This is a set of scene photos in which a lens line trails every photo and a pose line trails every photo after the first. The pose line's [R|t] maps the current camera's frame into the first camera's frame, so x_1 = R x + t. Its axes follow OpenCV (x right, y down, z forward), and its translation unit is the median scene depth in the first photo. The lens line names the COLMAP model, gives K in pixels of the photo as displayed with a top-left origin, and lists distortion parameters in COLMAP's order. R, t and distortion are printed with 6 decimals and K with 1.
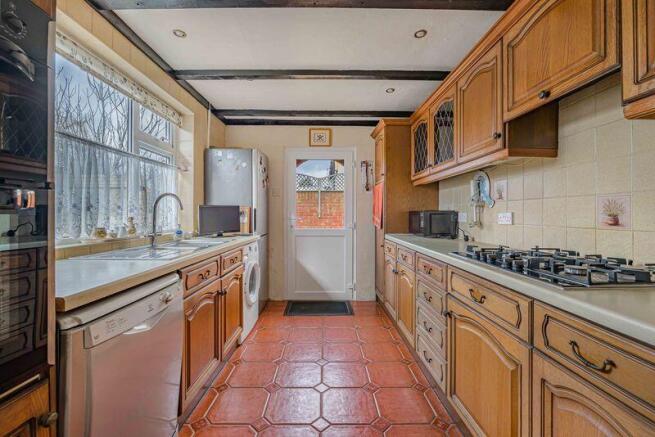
lens RADIAL K [[276.6, 0, 327.5], [0, 276.6, 218.5], [0, 0, 1]] dist [-0.000082, -0.000260]
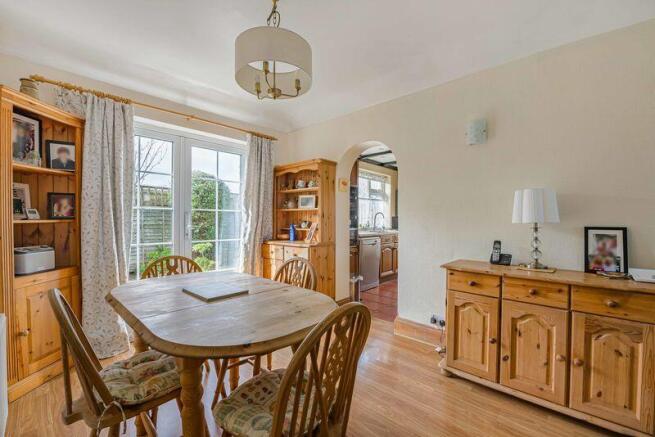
lens RADIAL K [[276.6, 0, 327.5], [0, 276.6, 218.5], [0, 0, 1]] dist [-0.000082, -0.000260]
pose [[0.733481, 0.000405, -0.679710, 0.835765], [-0.010954, 0.999877, -0.011224, 0.004333], [0.679622, 0.015678, 0.733395, -1.245963]]
